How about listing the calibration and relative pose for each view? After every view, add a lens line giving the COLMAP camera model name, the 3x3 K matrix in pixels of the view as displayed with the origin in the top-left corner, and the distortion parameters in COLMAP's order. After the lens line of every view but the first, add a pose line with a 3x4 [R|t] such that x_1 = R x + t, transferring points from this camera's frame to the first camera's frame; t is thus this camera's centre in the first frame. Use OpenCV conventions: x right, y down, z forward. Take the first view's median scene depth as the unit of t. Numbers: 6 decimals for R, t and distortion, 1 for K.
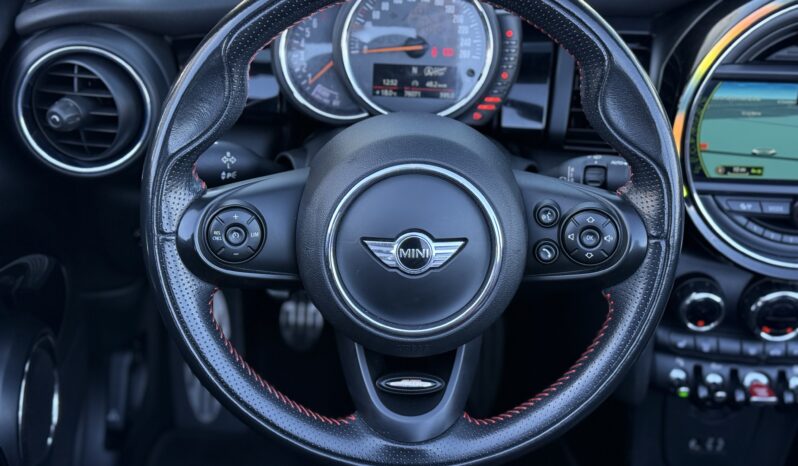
lens RADIAL K [[1131.1, 0, 398.3], [0, 1131.1, 233.0], [0, 0, 1]] dist [0.113226, 0.000000]
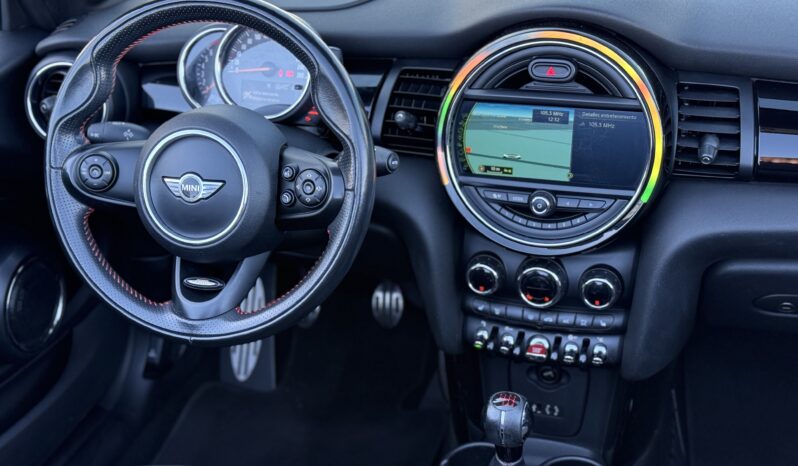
lens RADIAL K [[1131.1, 0, 405.4], [0, 1131.1, 238.2], [0, 0, 1]] dist [0.113226, 0.000000]
pose [[0.948095, 0.068819, -0.310452, 0.748164], [-0.099623, 0.991434, -0.084466, 0.180622], [0.301979, 0.111010, 0.946829, -0.349966]]
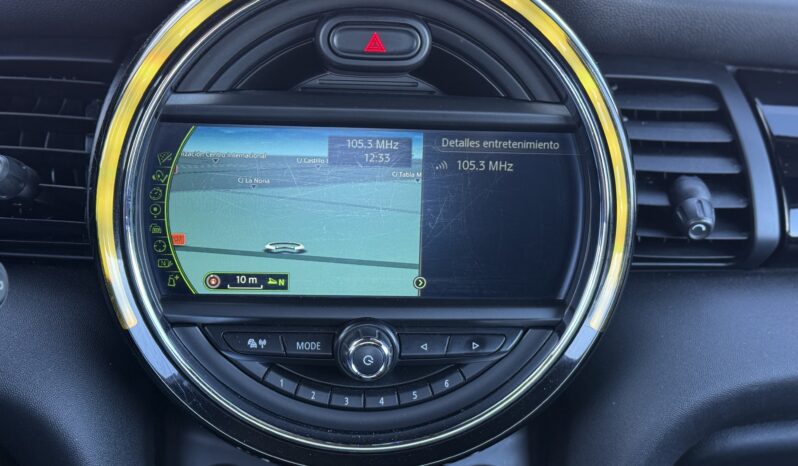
lens RADIAL K [[1131.1, 0, 396.2], [0, 1131.1, 230.7], [0, 0, 1]] dist [0.113226, 0.000000]
pose [[0.998957, -0.017198, 0.042299, 0.423281], [0.024732, 0.982500, -0.184612, 0.033420], [-0.038384, 0.185466, 0.981901, 0.522051]]
